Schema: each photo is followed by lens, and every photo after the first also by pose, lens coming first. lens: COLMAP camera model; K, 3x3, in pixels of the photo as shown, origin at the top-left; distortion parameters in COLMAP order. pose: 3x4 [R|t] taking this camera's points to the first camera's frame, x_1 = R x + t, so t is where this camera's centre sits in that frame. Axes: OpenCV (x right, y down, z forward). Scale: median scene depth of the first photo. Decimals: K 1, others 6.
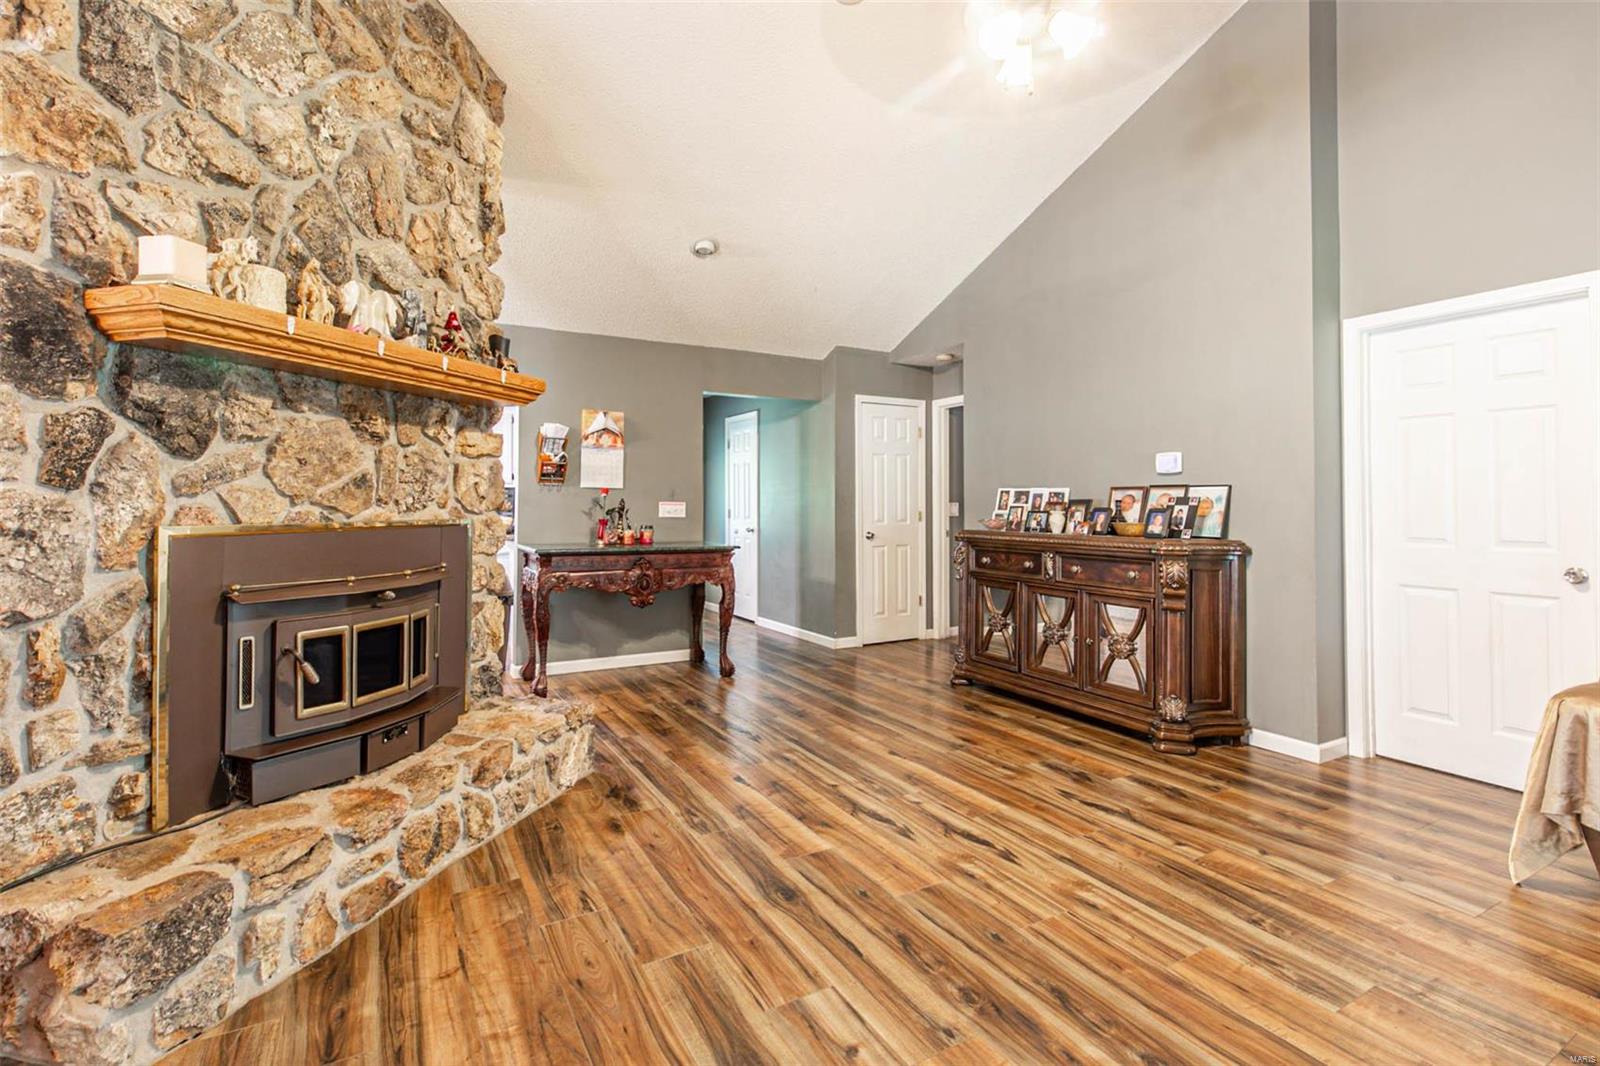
lens RADIAL K [[732.6, 0, 800.3], [0, 732.6, 492.7], [0, 0, 1]] dist [0.001159, -0.000845]
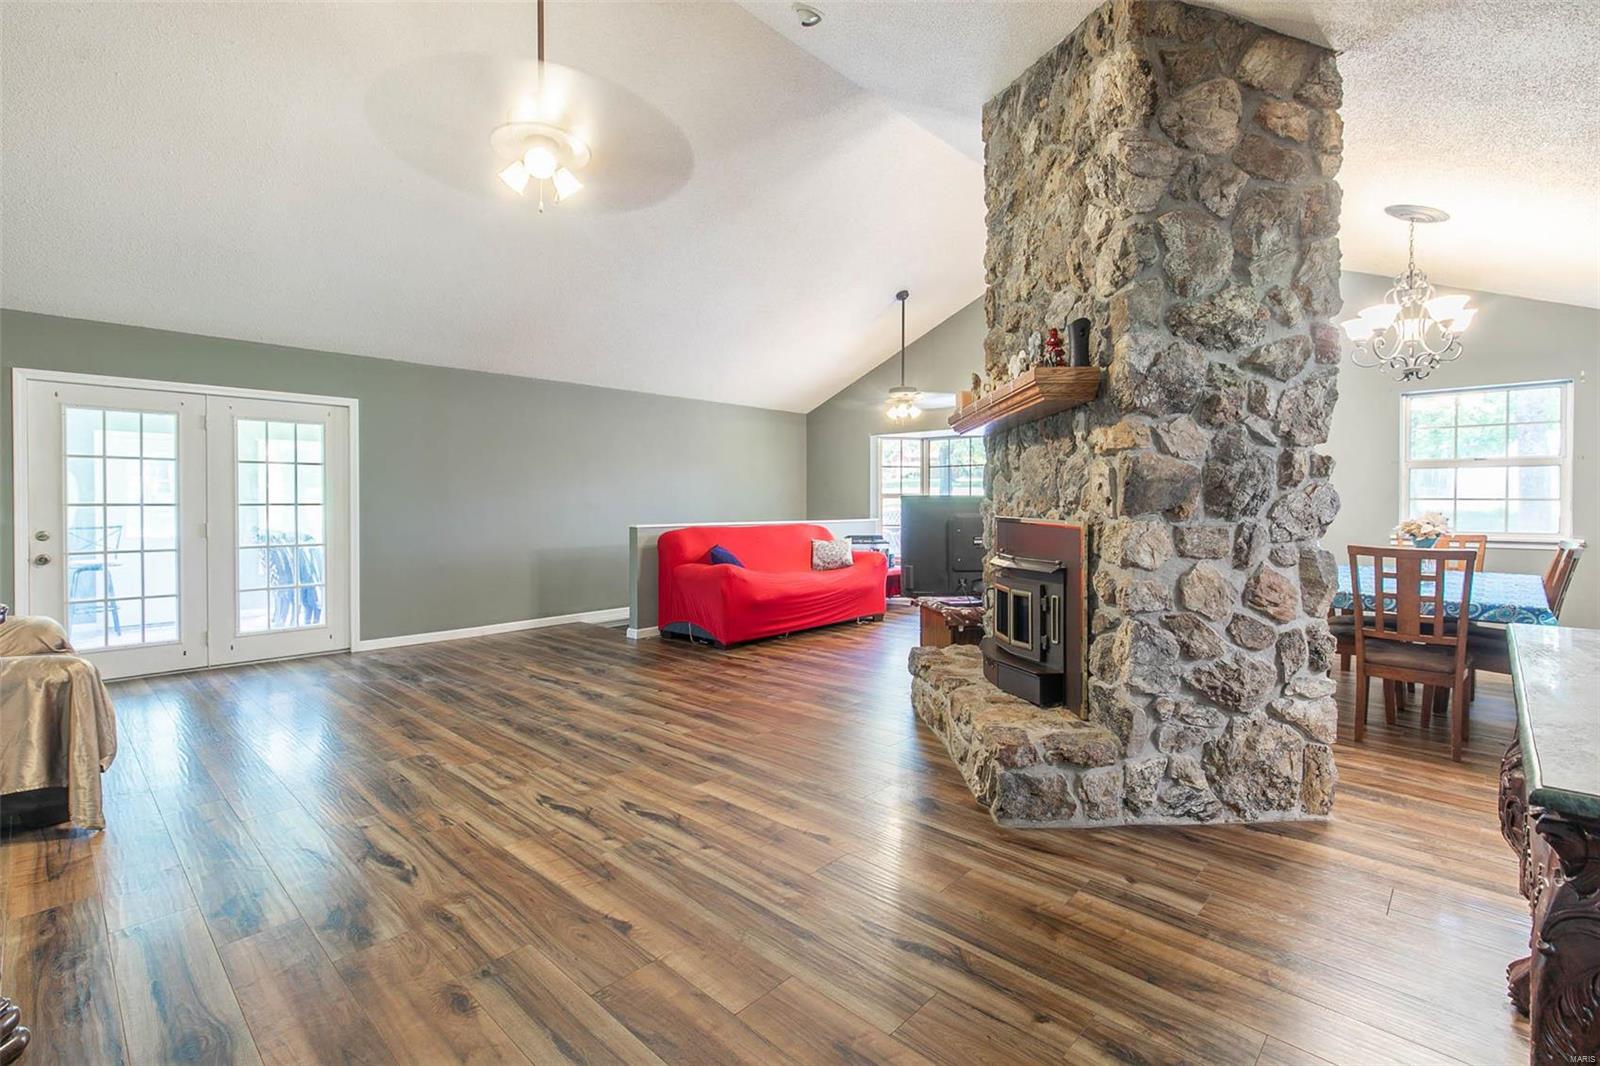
lens RADIAL K [[732.6, 0, 807.7], [0, 732.6, 515.9], [0, 0, 1]] dist [0.001159, -0.000845]
pose [[-0.955887, 0.002776, -0.293721, 0.223281], [0.002632, 0.999996, 0.000885, 0.032981], [0.293722, 0.000073, -0.955891, 2.279877]]
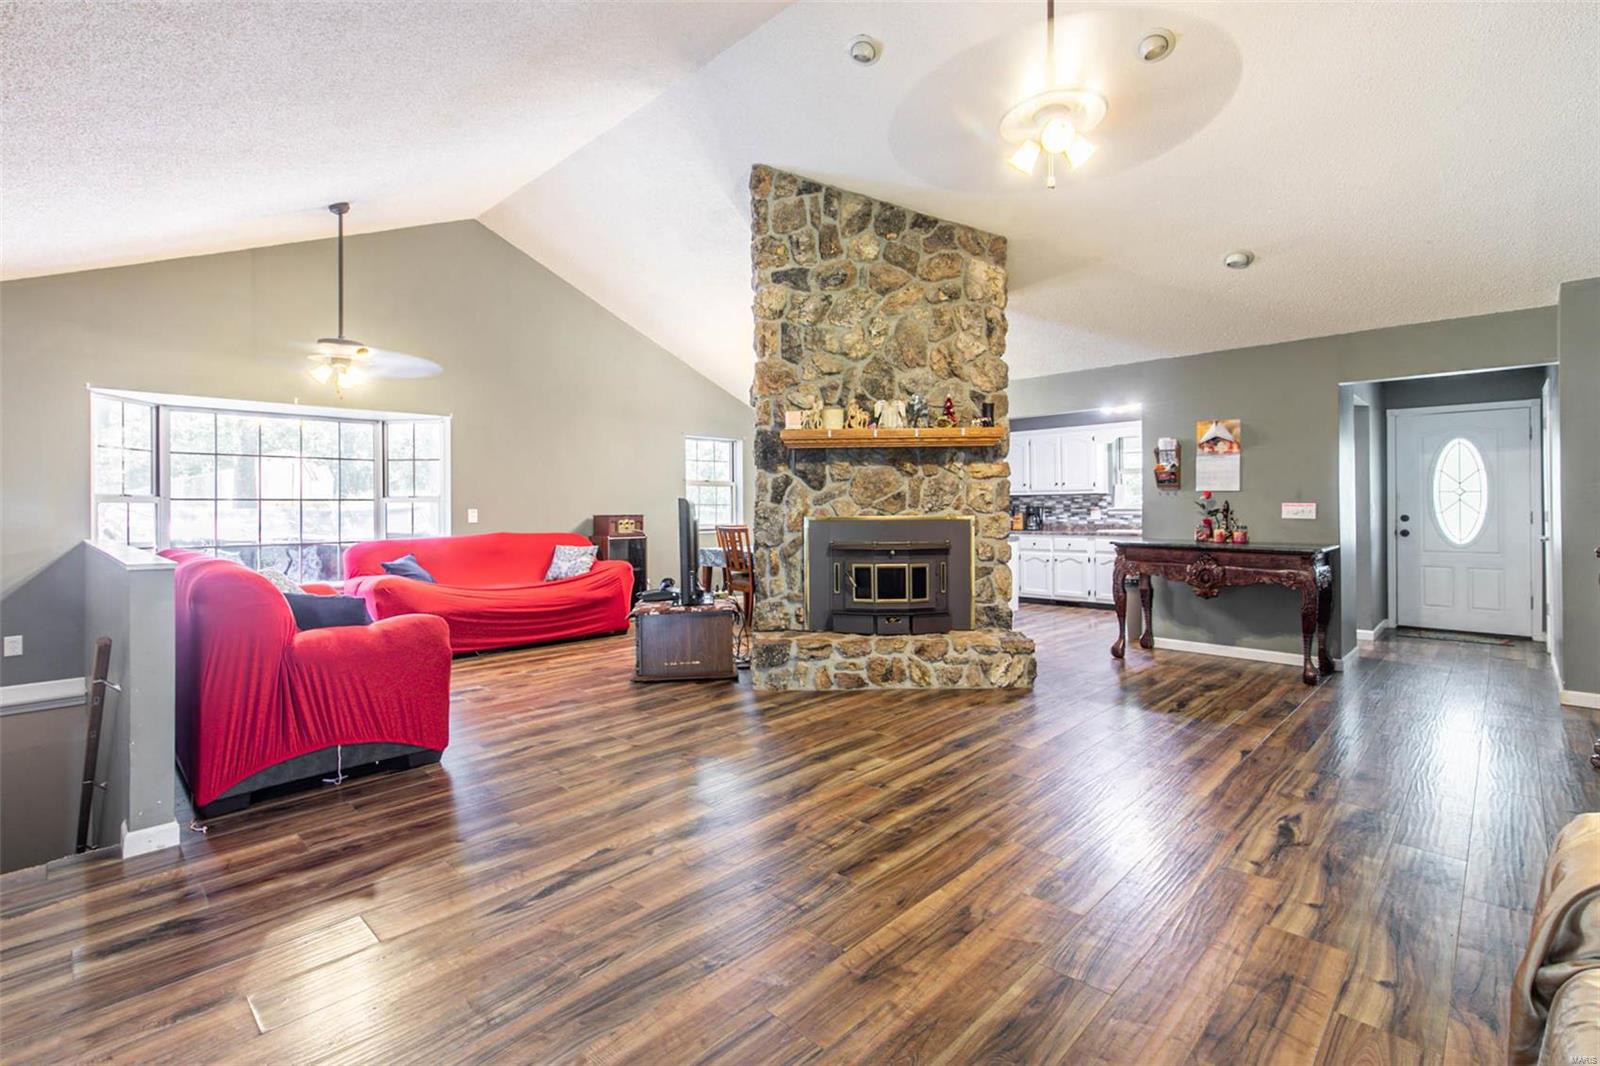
lens RADIAL K [[732.6, 0, 797.4], [0, 732.6, 507.5], [0, 0, 1]] dist [0.001159, -0.000845]
pose [[0.280381, -0.002885, -0.959884, 1.310848], [0.020783, 0.999779, 0.003066, 0.003499], [0.959664, -0.020809, 0.280379, 0.180972]]
